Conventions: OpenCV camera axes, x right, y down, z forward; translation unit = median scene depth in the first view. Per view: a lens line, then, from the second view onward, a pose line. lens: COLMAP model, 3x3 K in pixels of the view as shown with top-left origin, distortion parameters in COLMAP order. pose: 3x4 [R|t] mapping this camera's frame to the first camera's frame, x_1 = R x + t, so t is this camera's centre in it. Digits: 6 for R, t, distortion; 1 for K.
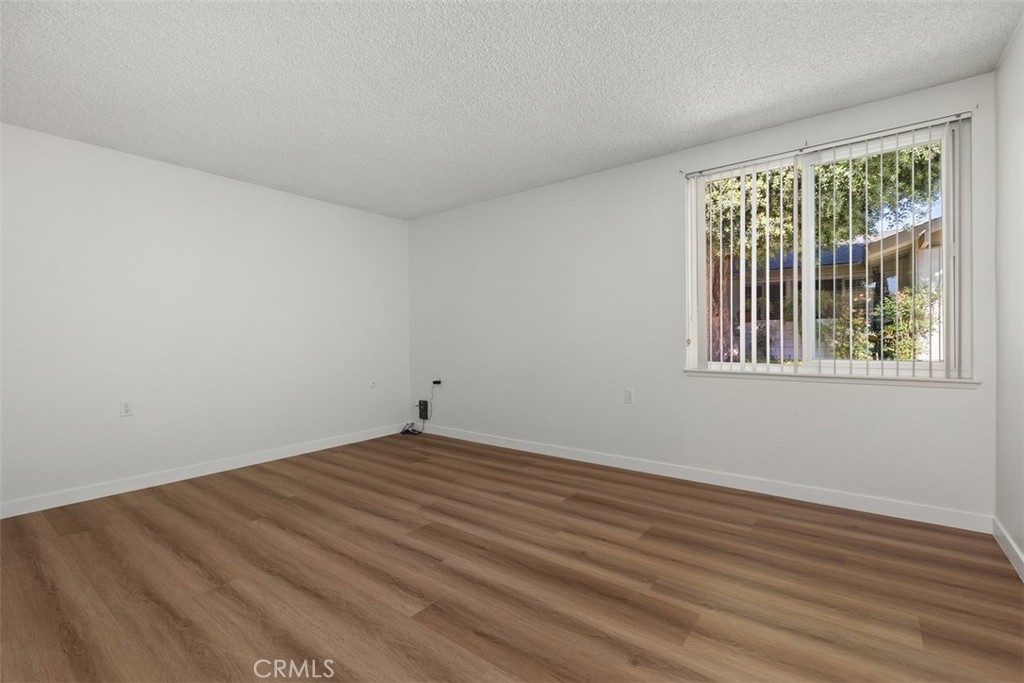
lens RADIAL K [[456.8, 0, 517.4], [0, 456.8, 342.4], [0, 0, 1]] dist [-0.002466, -0.000856]
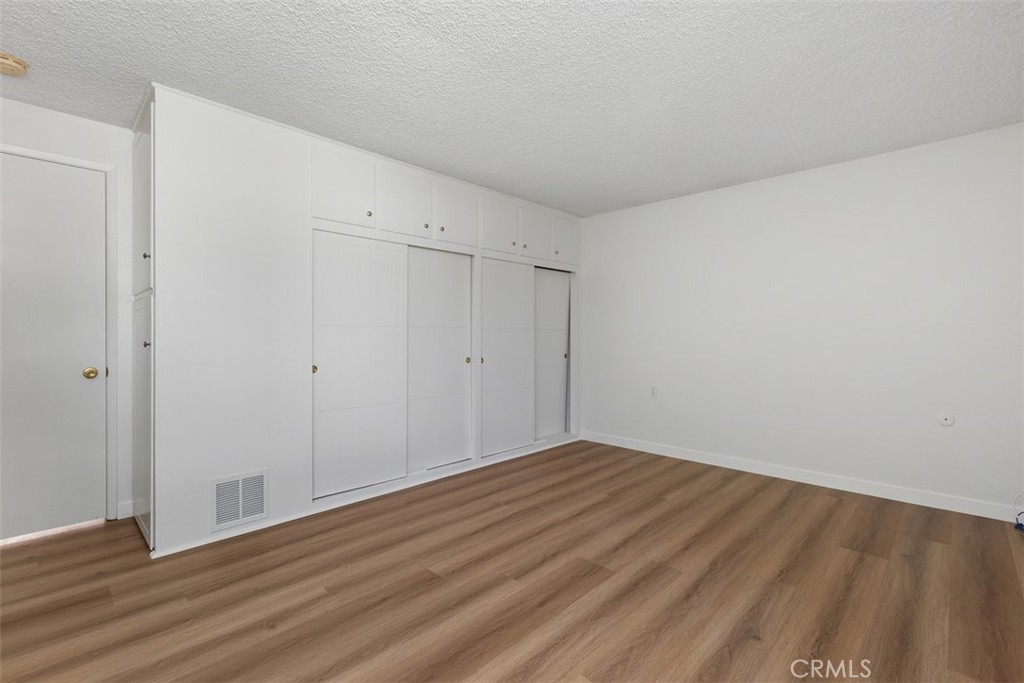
lens RADIAL K [[456.8, 0, 517.4], [0, 456.8, 342.4], [0, 0, 1]] dist [-0.002466, -0.000856]
pose [[-0.117271, 0.026714, -0.992741, 0.674620], [-0.011498, 0.999535, 0.028256, -0.045335], [0.993033, 0.014728, -0.116910, 0.954691]]
